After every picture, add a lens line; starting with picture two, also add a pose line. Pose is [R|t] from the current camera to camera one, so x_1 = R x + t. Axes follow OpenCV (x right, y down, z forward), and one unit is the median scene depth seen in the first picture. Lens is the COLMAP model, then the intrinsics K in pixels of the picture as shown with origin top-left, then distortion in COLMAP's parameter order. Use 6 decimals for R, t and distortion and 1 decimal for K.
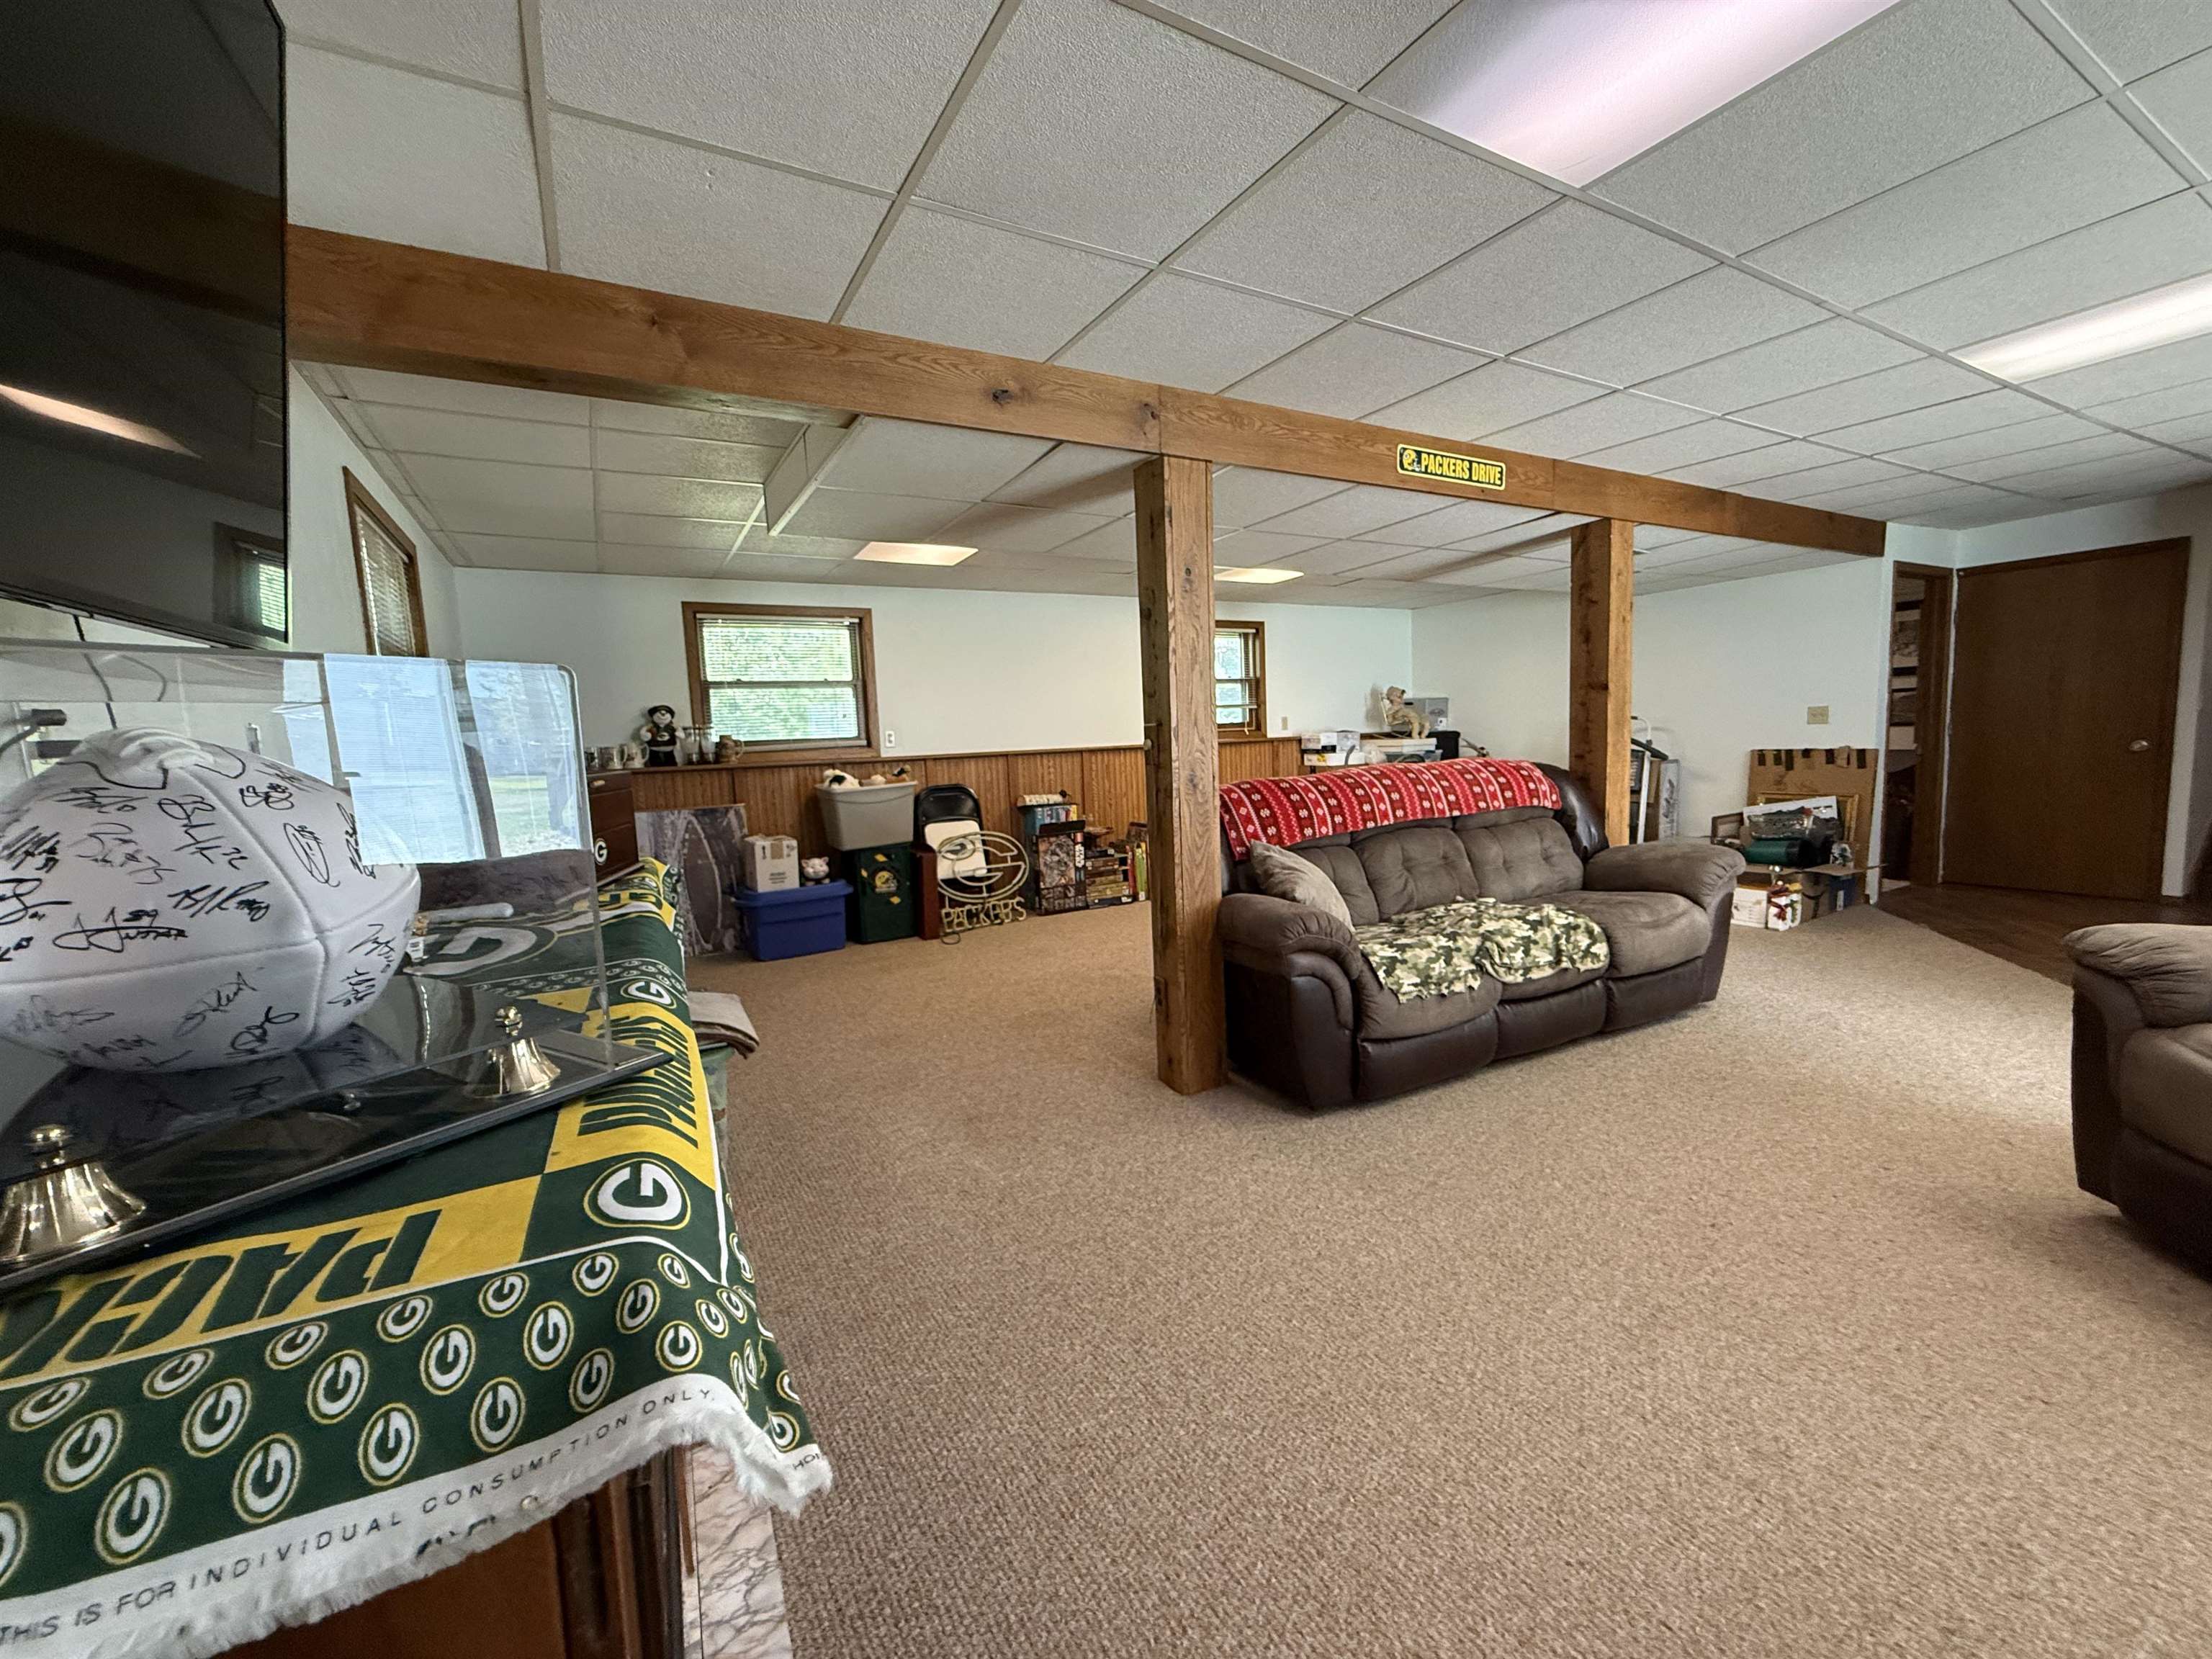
lens RADIAL K [[875.5, 0, 1097.2], [0, 875.5, 829.5], [0, 0, 1]] dist [0.000842, 0.000110]
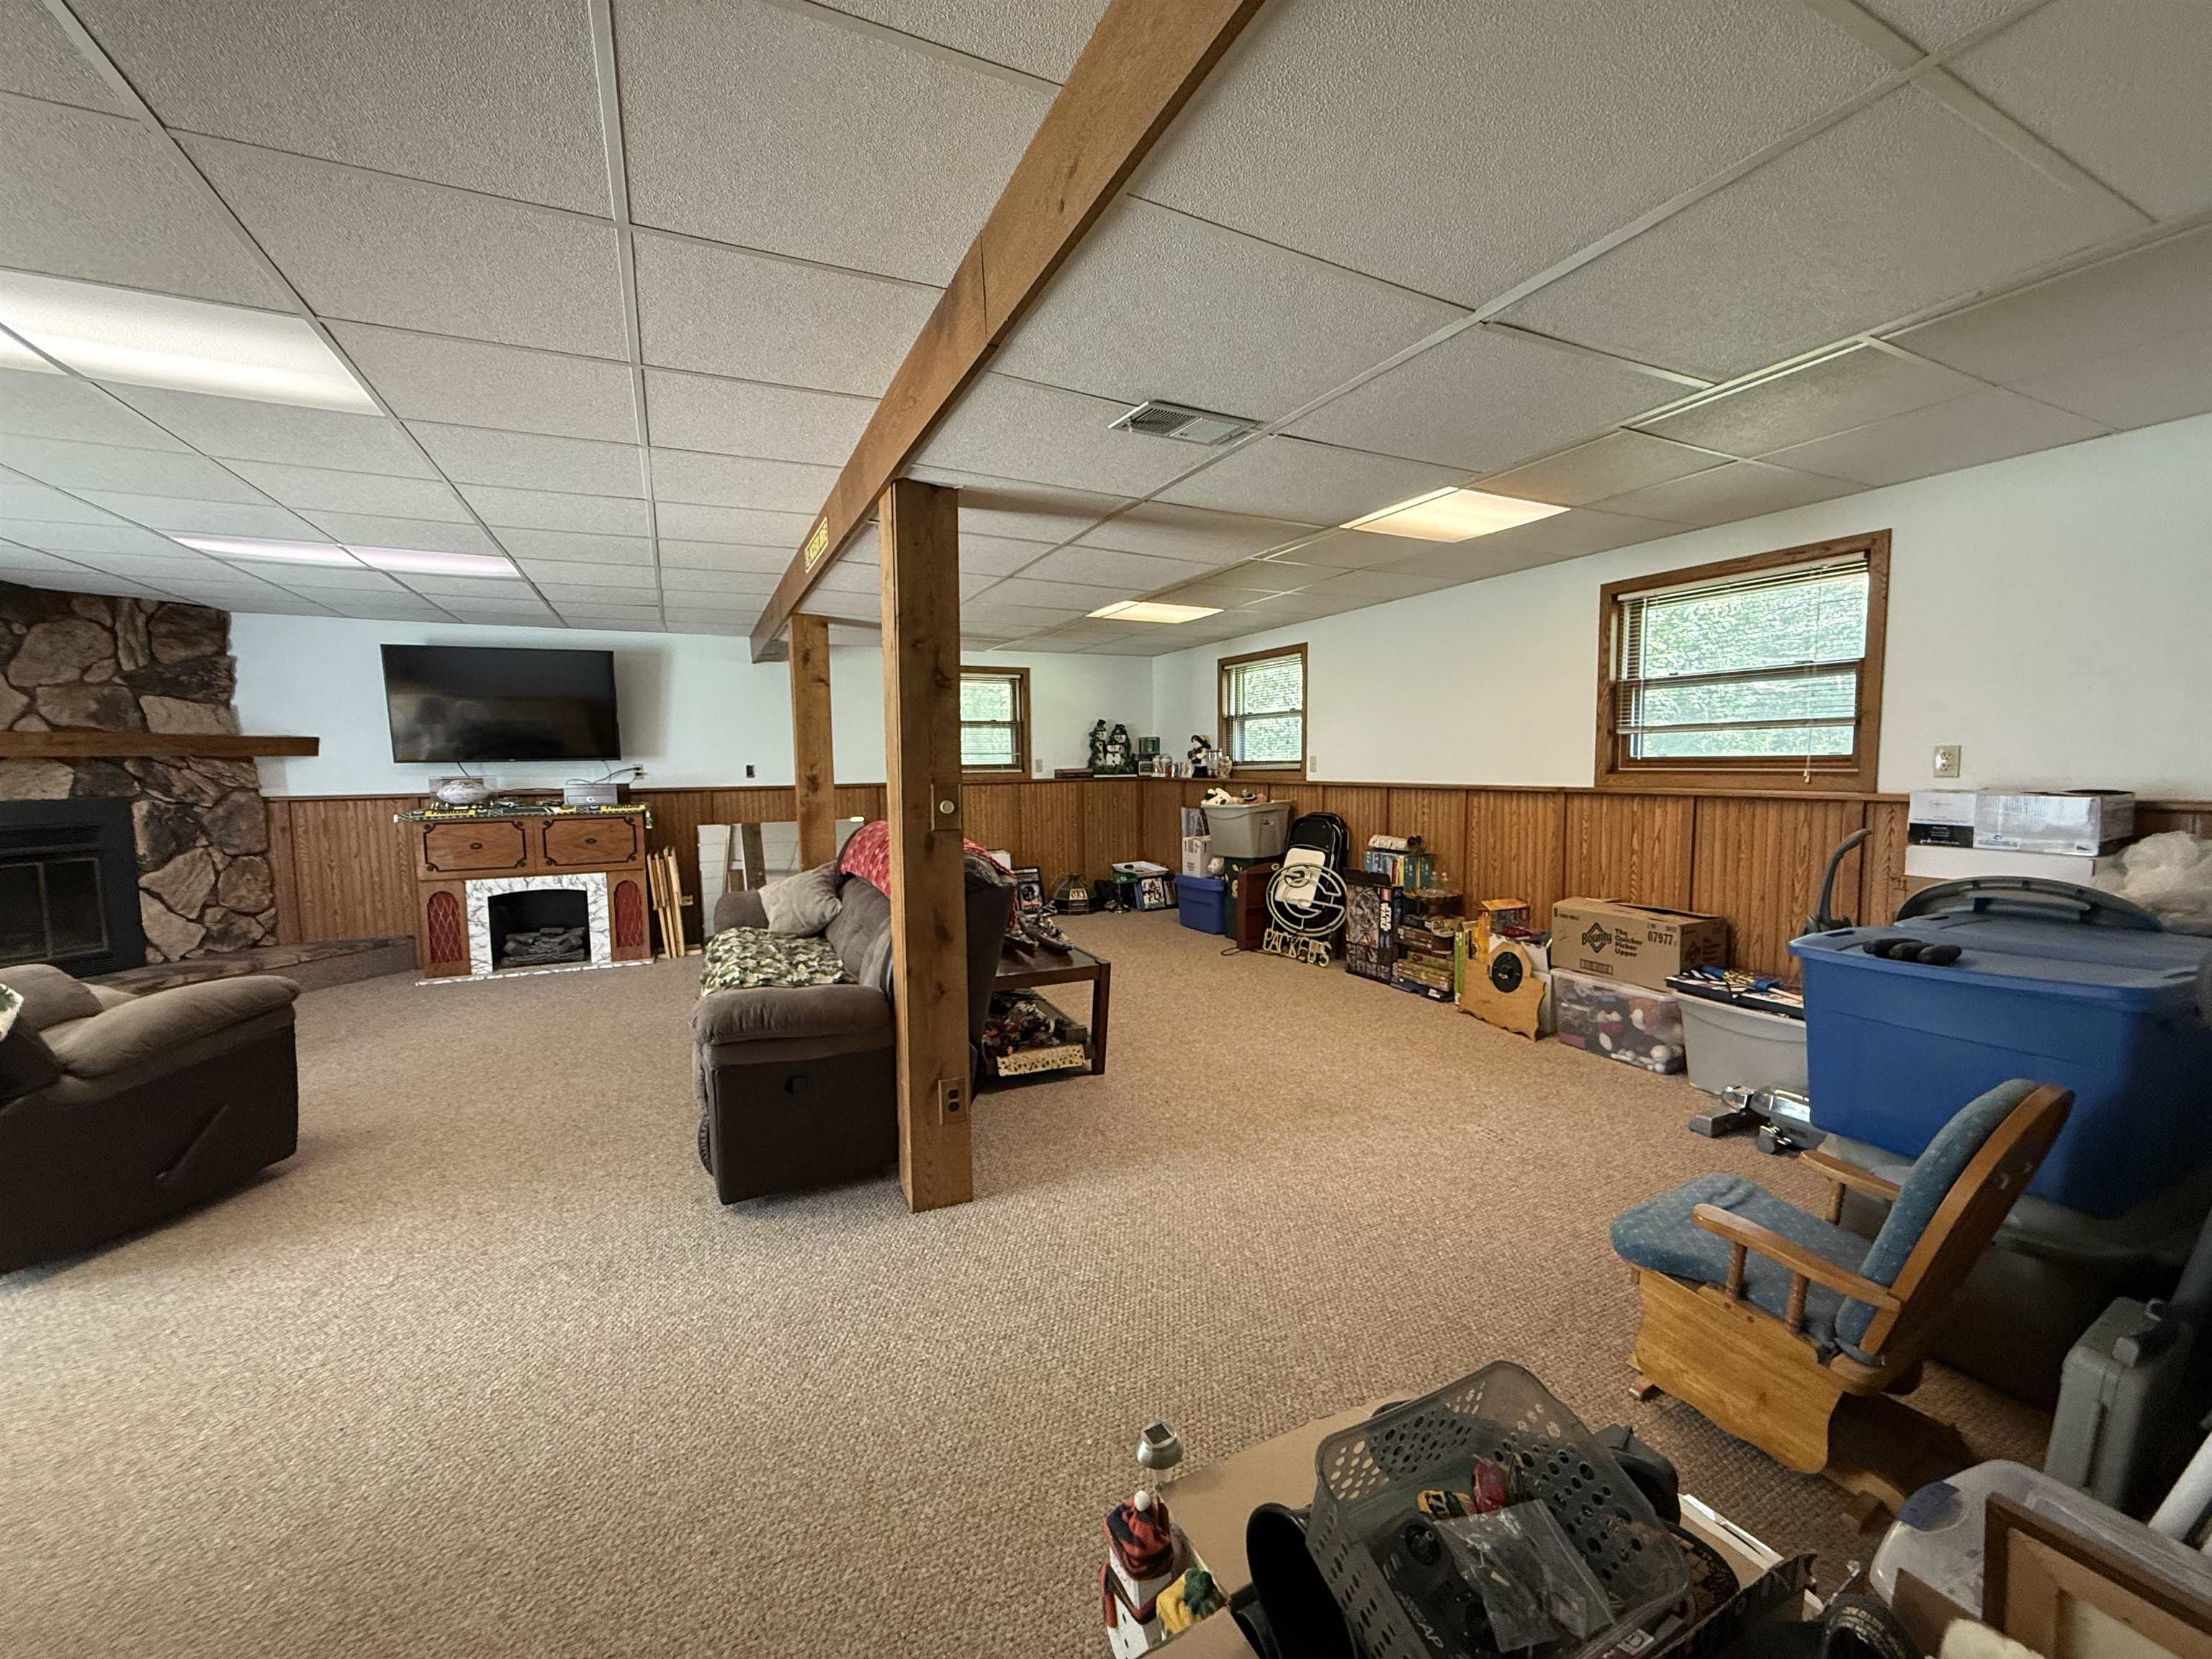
lens RADIAL K [[879.4, 0, 1106.0], [0, 879.4, 829.5], [0, 0, 1]] dist [0.003470, -0.001711]
pose [[-0.042145, 0.114375, -0.992543, 0.586791], [-0.110393, 0.986810, 0.118402, -0.087835], [0.992994, 0.114560, -0.028963, 0.555400]]
